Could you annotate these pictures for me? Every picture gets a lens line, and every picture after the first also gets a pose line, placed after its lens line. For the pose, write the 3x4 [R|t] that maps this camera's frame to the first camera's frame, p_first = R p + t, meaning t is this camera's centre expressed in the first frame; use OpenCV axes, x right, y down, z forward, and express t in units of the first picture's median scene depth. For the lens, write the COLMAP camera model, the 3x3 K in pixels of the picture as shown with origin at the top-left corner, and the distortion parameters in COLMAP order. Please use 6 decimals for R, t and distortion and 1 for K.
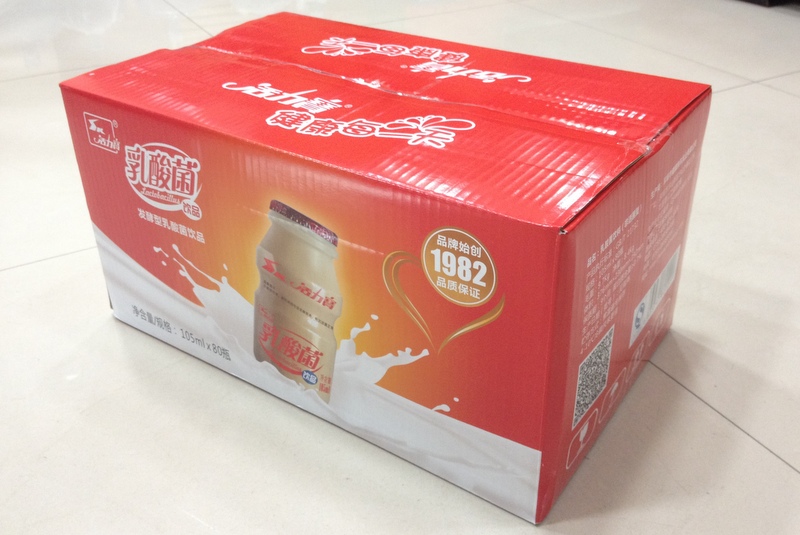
lens RADIAL K [[766.8, 0, 425.9], [0, 766.8, 280.1], [0, 0, 1]] dist [0.061924, -0.012356]
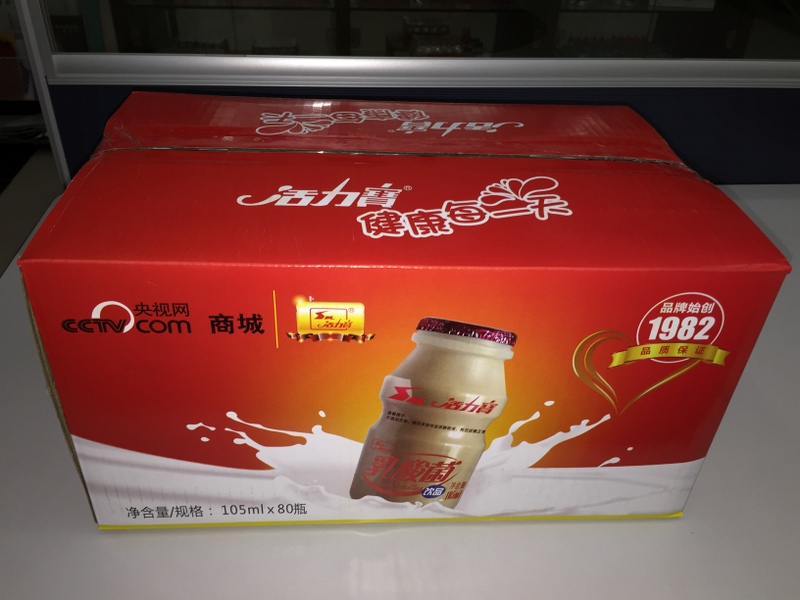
lens RADIAL K [[702.4, 0, 400.0], [0, 702.4, 300.0], [0, 0, 1]] dist [0.048168, 0.007201]
pose [[0.803704, -0.312012, 0.506664, -0.555443], [0.279209, 0.949683, 0.141930, -0.223617], [-0.525454, 0.027396, 0.850381, 0.328310]]
